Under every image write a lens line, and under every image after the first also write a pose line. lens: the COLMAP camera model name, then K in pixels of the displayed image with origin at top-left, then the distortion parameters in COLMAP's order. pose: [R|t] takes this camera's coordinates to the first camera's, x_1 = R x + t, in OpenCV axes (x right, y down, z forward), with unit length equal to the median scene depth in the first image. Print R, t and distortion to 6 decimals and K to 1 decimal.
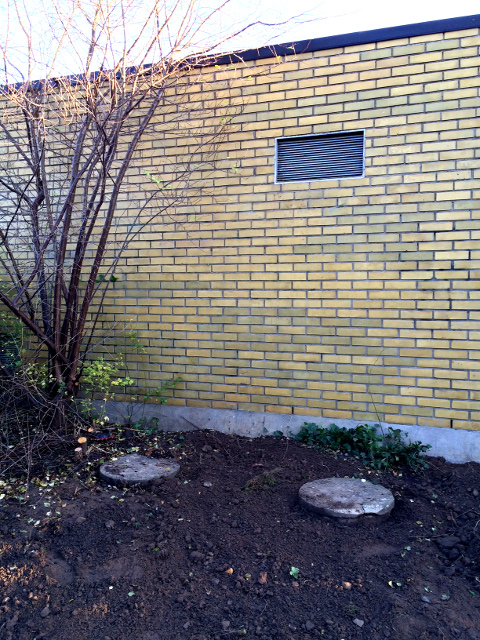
lens RADIAL K [[542.3, 0, 239.0], [0, 542.3, 321.3], [0, 0, 1]] dist [0.016129, -0.032162]
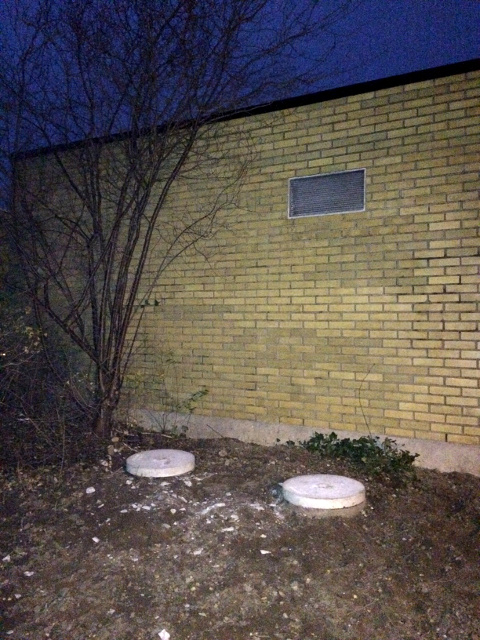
lens RADIAL K [[542.3, 0, 240.8], [0, 542.3, 318.7], [0, 0, 1]] dist [0.016129, -0.032162]
pose [[0.986600, 0.001779, -0.163148, 0.161215], [-0.011220, 0.998313, -0.056965, 0.020379], [0.162772, 0.058032, 0.984956, -0.120604]]
